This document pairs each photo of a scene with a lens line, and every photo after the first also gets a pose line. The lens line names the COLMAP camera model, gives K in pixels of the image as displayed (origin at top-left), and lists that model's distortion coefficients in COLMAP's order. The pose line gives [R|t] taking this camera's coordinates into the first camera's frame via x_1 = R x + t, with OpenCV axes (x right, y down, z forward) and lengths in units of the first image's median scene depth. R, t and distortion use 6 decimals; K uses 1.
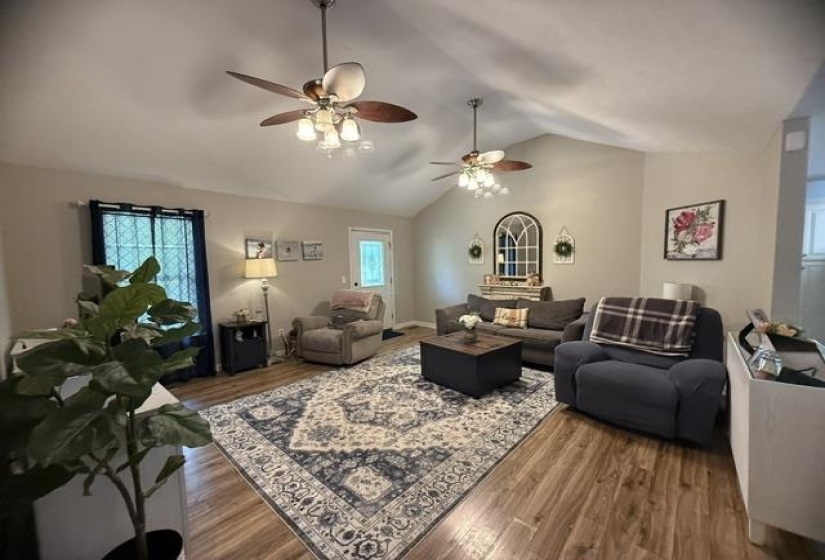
lens RADIAL K [[328.5, 0, 416.5], [0, 328.5, 290.2], [0, 0, 1]] dist [-0.004656, -0.000180]
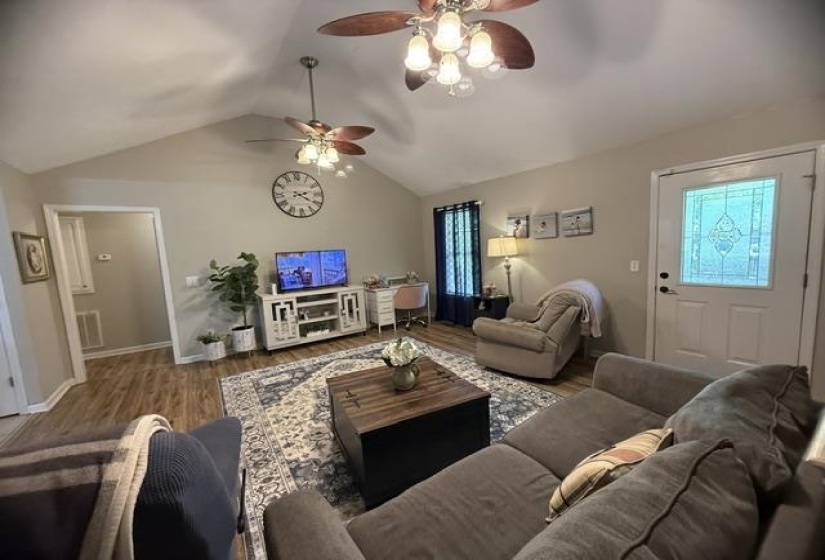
lens RADIAL K [[328.5, 0, 416.5], [0, 328.5, 290.2], [0, 0, 1]] dist [-0.004656, -0.000180]
pose [[-0.251443, 0.158922, -0.954736, 0.943021], [-0.032936, 0.984451, 0.172543, -0.158532], [0.967311, 0.074830, -0.242299, 1.576852]]
